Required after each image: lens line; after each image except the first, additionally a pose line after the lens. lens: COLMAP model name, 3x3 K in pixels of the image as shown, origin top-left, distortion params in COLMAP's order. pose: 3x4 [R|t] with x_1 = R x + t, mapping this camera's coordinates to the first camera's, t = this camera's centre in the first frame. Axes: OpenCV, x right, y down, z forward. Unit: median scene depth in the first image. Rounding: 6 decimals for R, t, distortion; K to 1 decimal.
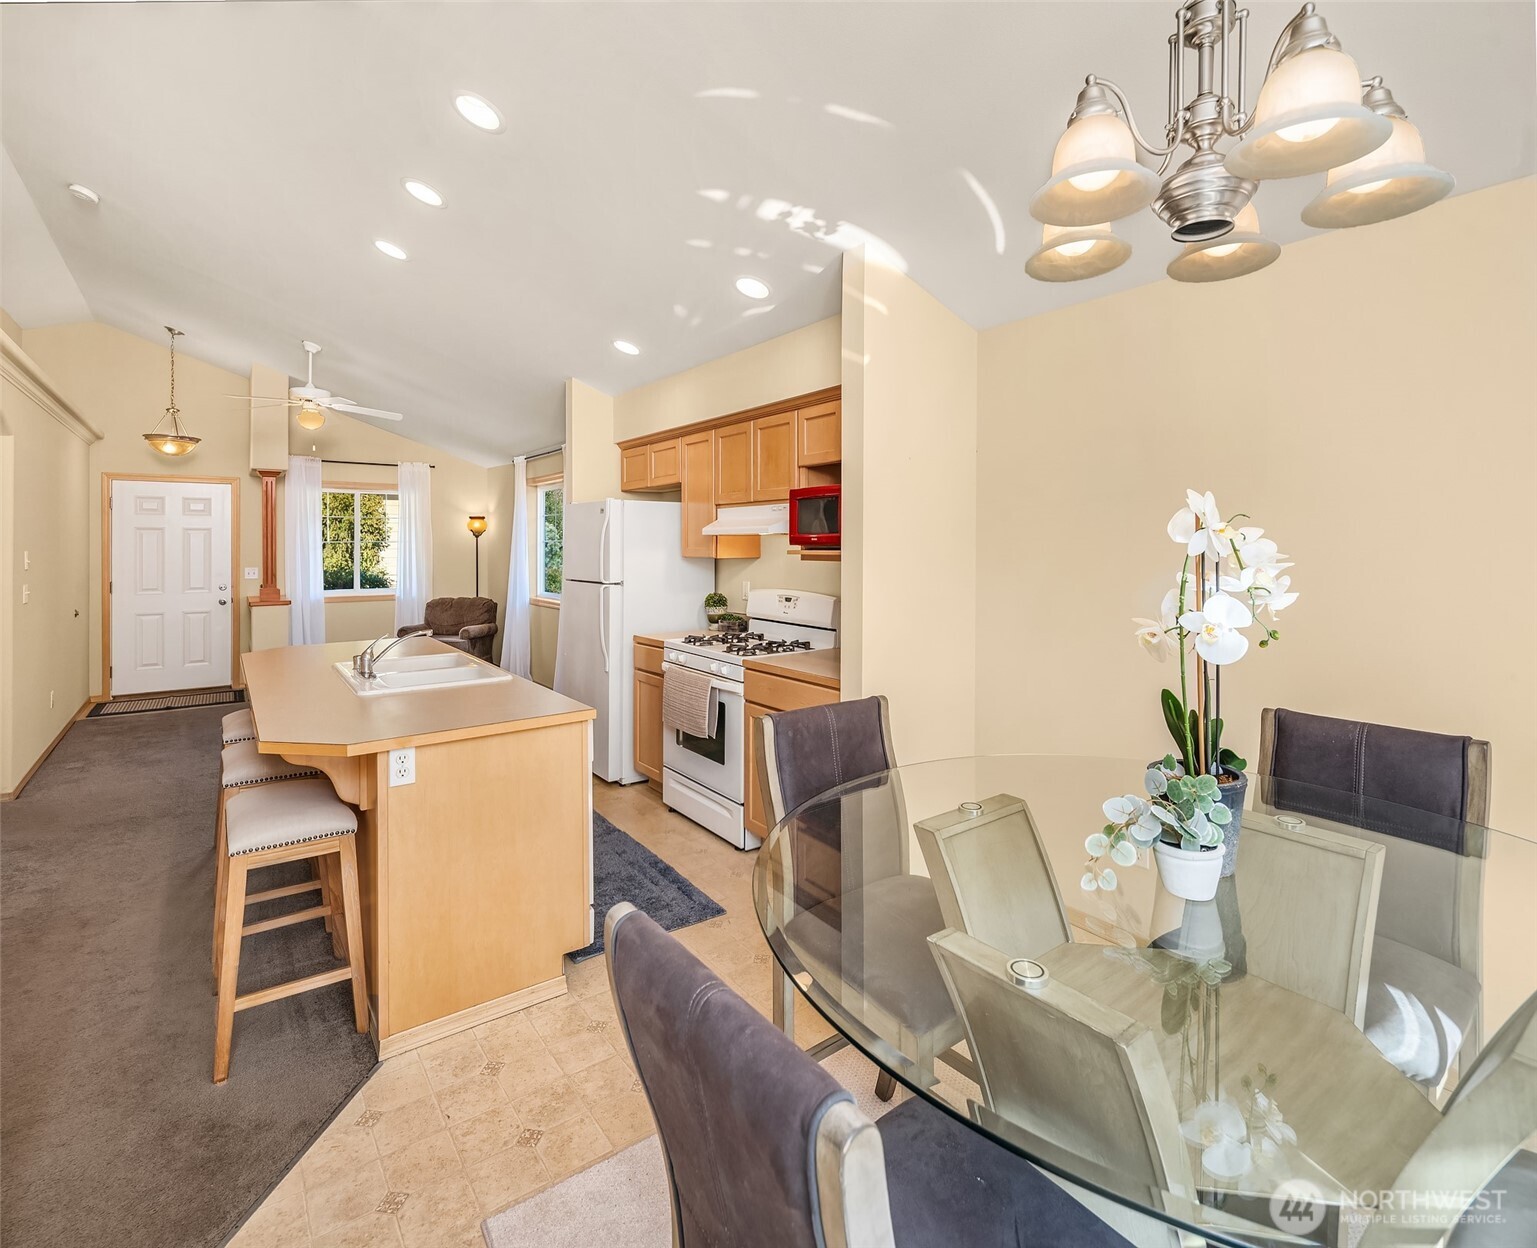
lens RADIAL K [[746.7, 0, 769.2], [0, 746.7, 546.3], [0, 0, 1]] dist [0.000364, 0.000083]
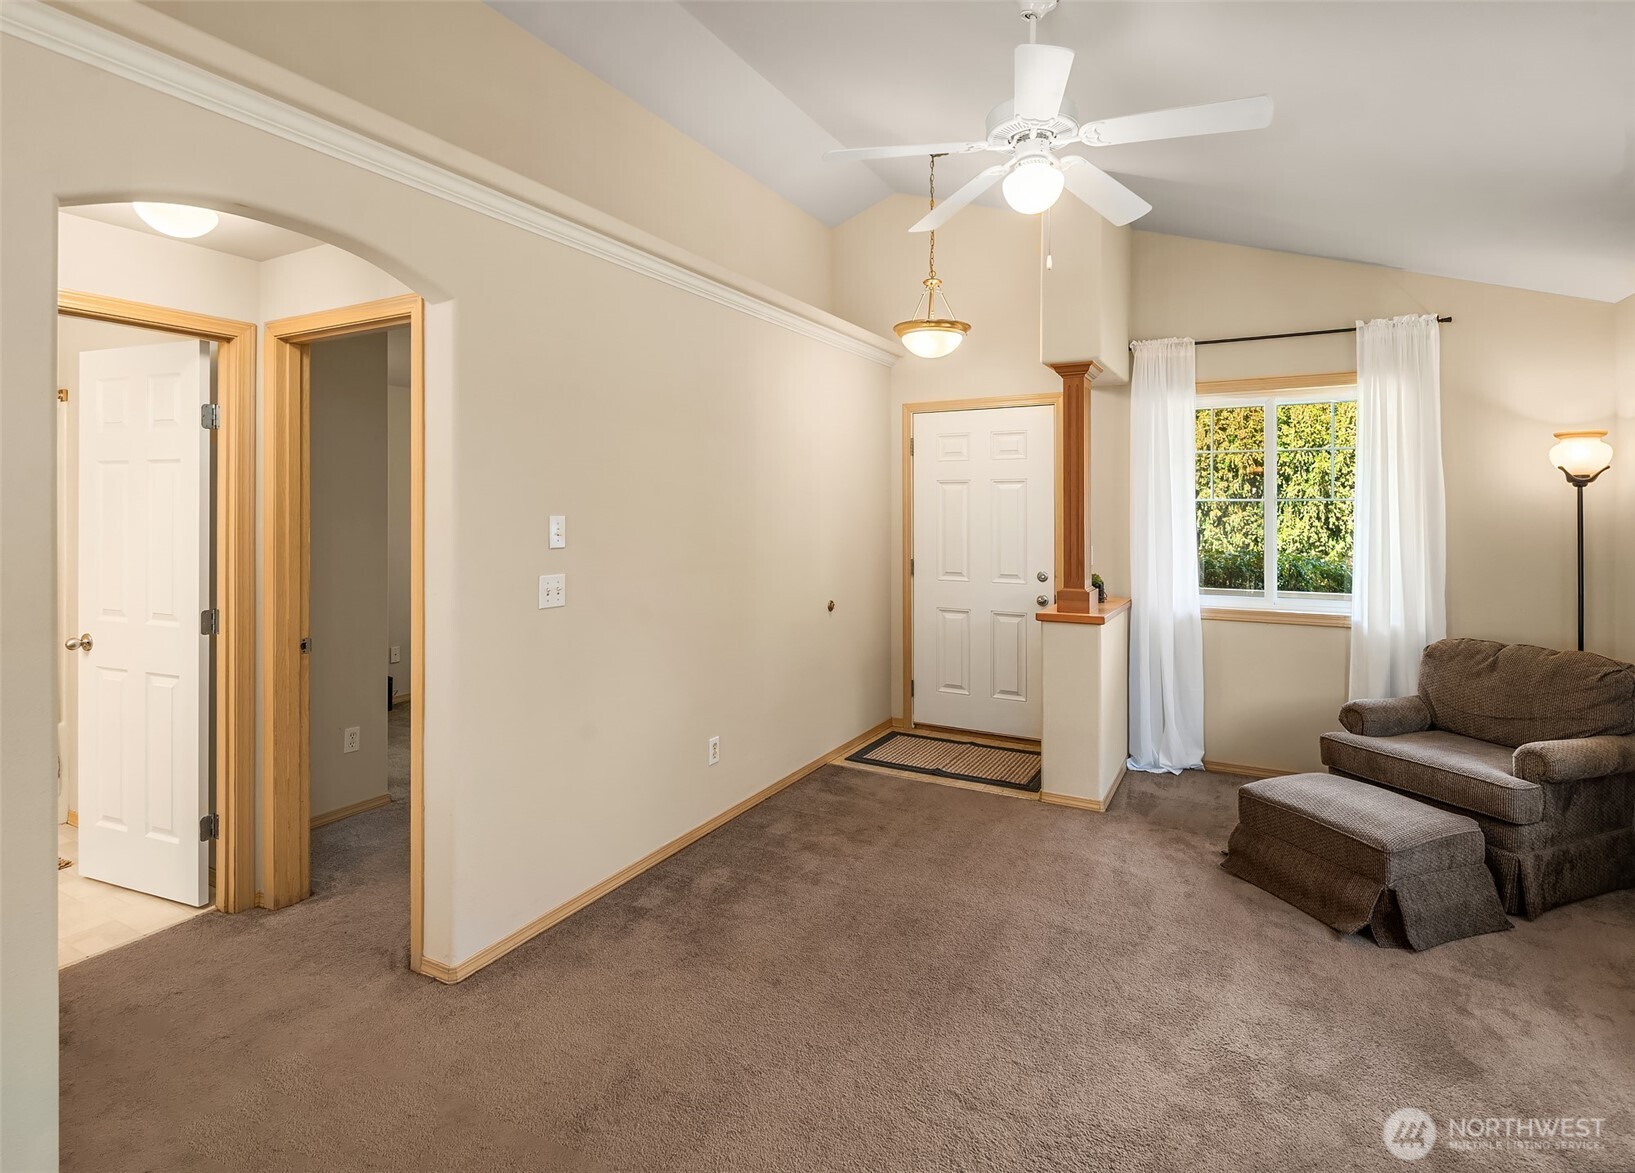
lens RADIAL K [[803.2, 0, 817.8], [0, 803.2, 508.2], [0, 0, 1]] dist [-0.002740, -0.001090]
pose [[0.416163, -0.000980, -0.909289, -0.231446], [-0.000760, 0.999999, -0.001425, 0.000367], [0.909290, 0.001285, 0.416162, 0.604029]]
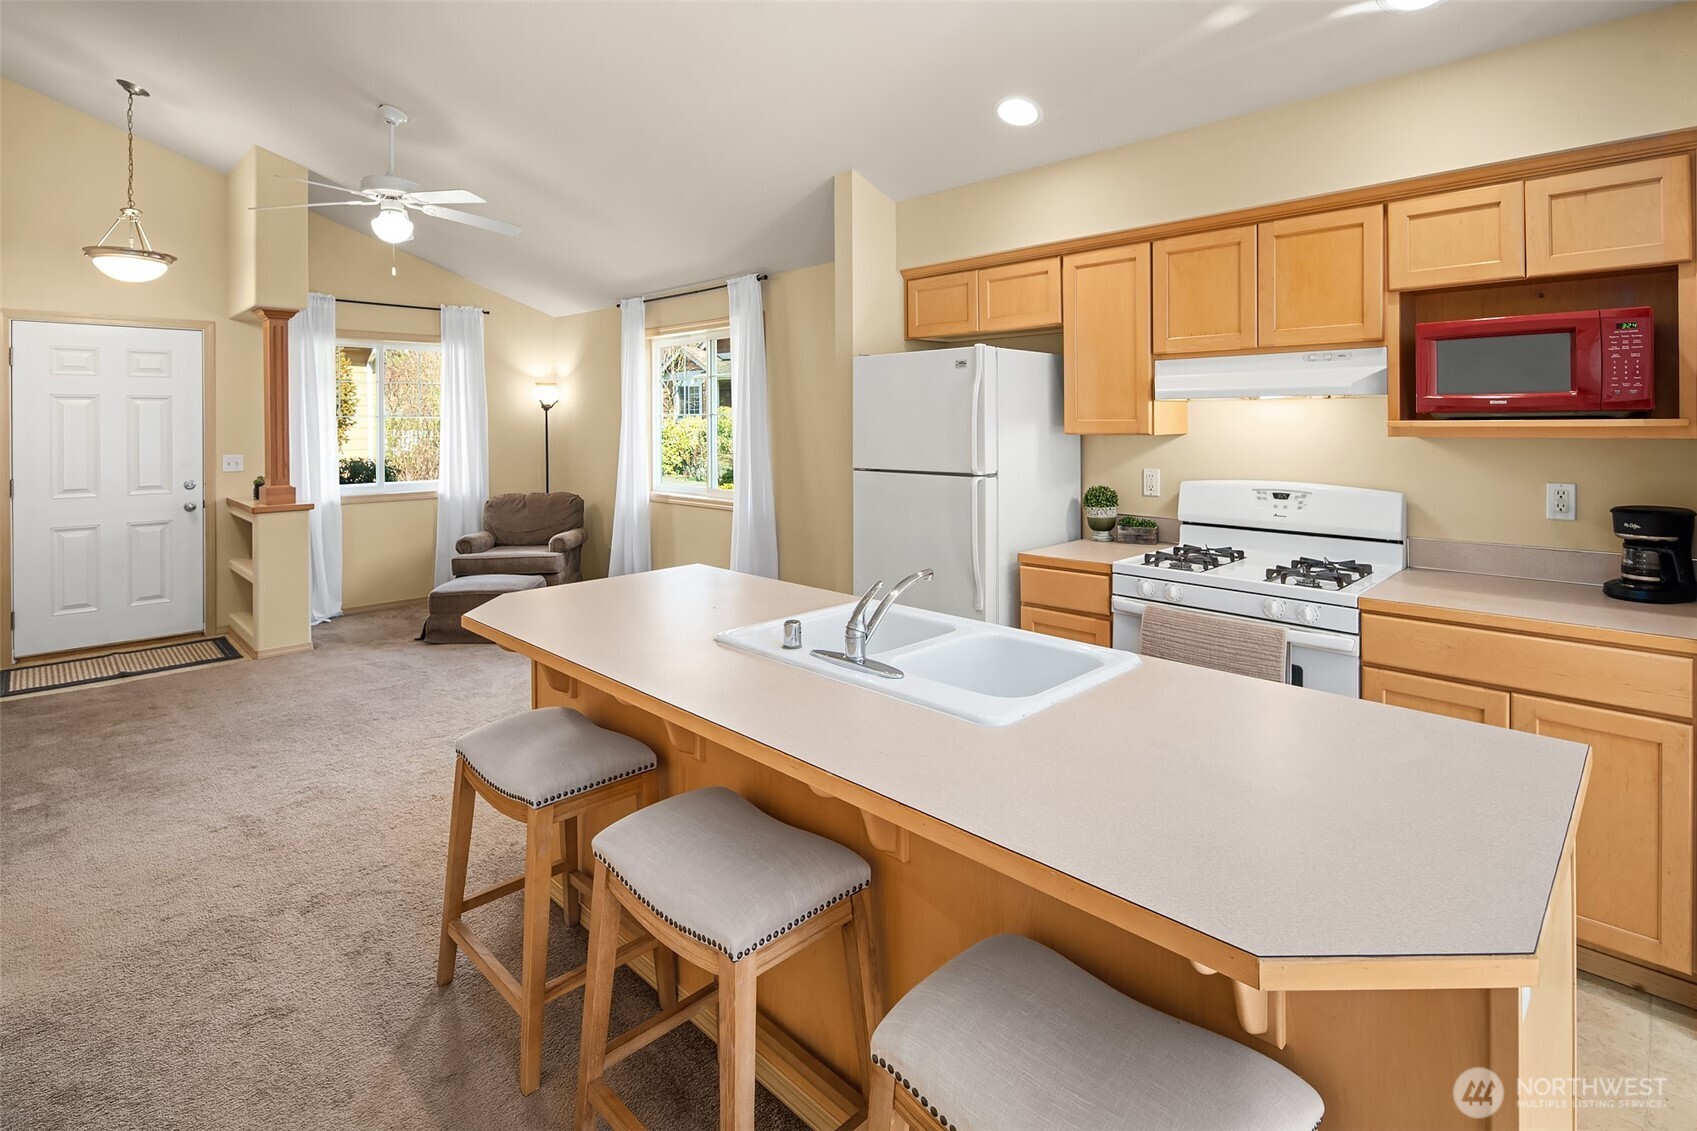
lens RADIAL K [[827.5, 0, 845.5], [0, 827.5, 423.5], [0, 0, 1]] dist [0.001117, -0.000358]
pose [[0.988923, -0.005246, 0.148335, -0.278695], [0.005129, 0.999986, 0.001174, 0.001977], [-0.148339, -0.000400, 0.988936, 0.191553]]
